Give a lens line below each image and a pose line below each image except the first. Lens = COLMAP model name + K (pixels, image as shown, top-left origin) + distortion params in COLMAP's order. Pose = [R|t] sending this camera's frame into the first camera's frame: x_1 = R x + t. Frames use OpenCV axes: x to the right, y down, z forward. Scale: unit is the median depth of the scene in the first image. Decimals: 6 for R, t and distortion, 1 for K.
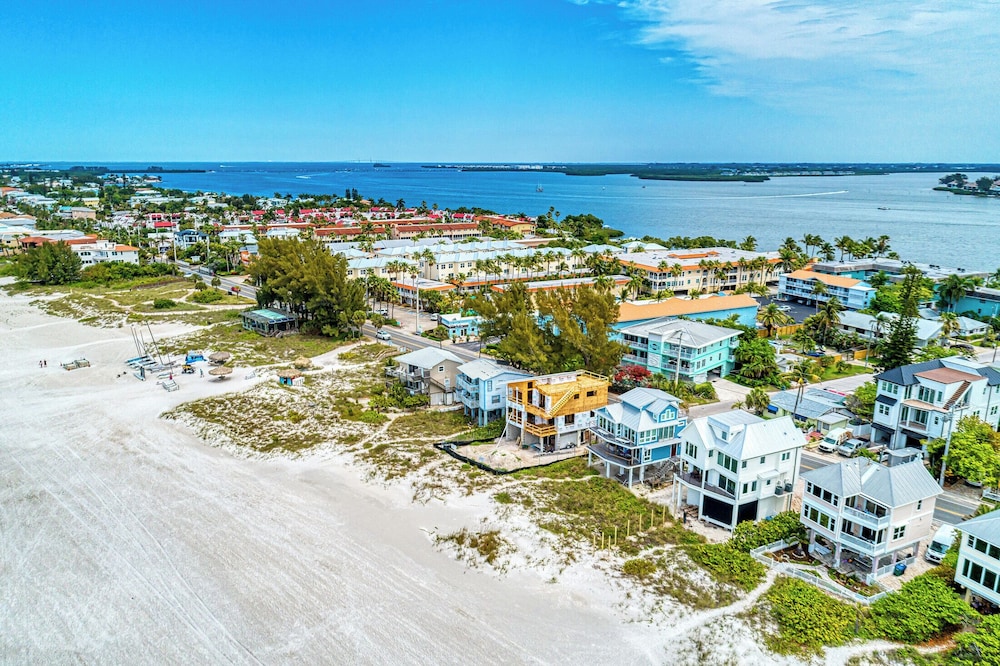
lens RADIAL K [[689.2, 0, 503.8], [0, 689.2, 347.6], [0, 0, 1]] dist [-0.009656, 0.009140]
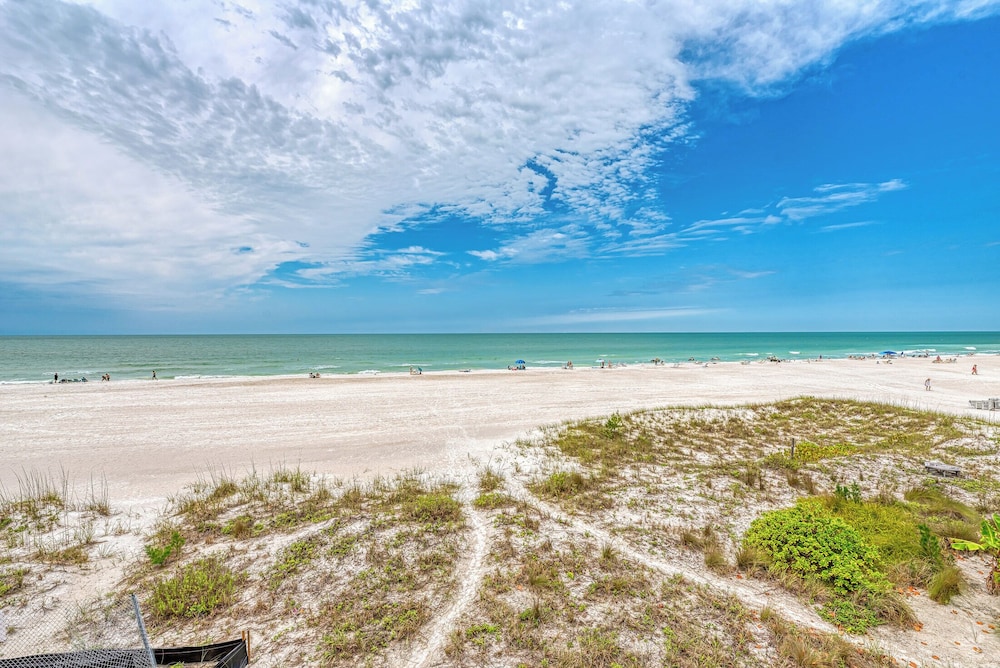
lens RADIAL K [[445.3, 0, 502.6], [0, 445.3, 335.9], [0, 0, 1]] dist [-0.003411, -0.000279]
pose [[-0.522985, 0.002090, -0.852339, -0.042860], [-0.224205, 0.964443, 0.139934, 0.044989], [0.822325, 0.264282, -0.503921, 0.868088]]
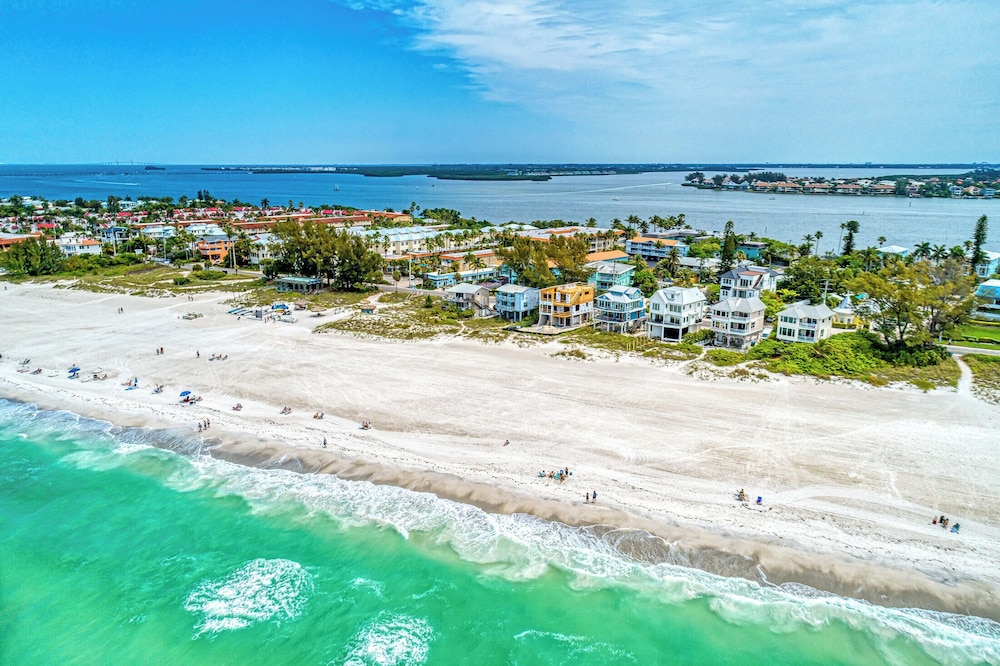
lens RADIAL K [[689.2, 0, 503.8], [0, 689.2, 347.6], [0, 0, 1]] dist [-0.009656, 0.009140]
pose [[0.949842, -0.082977, 0.301520, -0.502796], [0.083586, 0.996441, 0.010903, 0.135903], [-0.301352, 0.014847, 0.953397, -0.517684]]
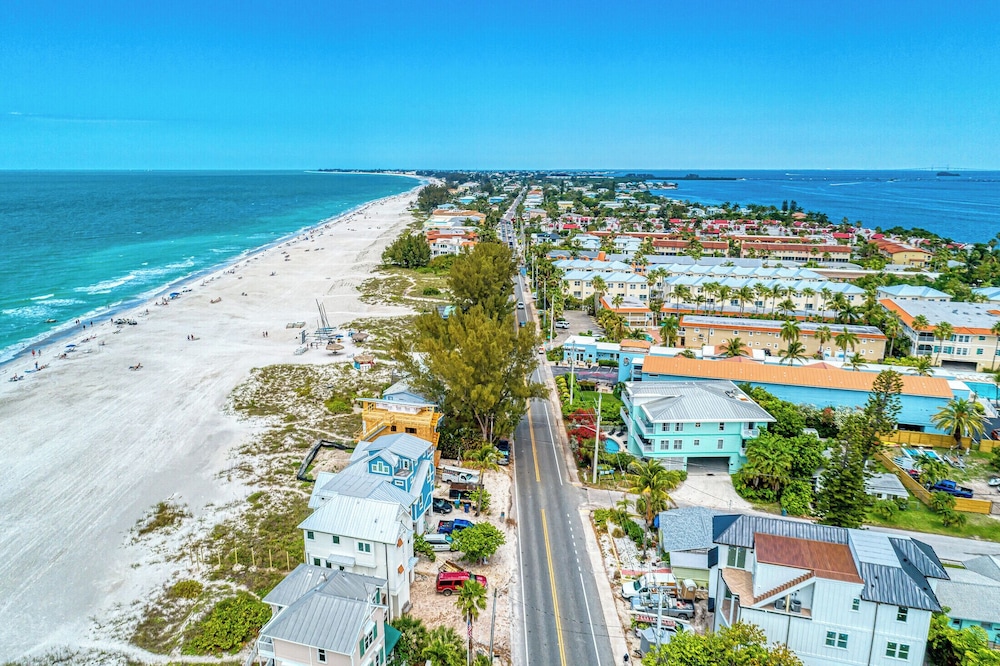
lens RADIAL K [[689.2, 0, 503.8], [0, 689.2, 347.6], [0, 0, 1]] dist [-0.009656, 0.009140]
pose [[0.726602, 0.171399, -0.665336, 0.645007], [-0.178211, 0.982256, 0.058421, -0.093764], [0.663544, 0.076121, 0.744254, 0.305266]]
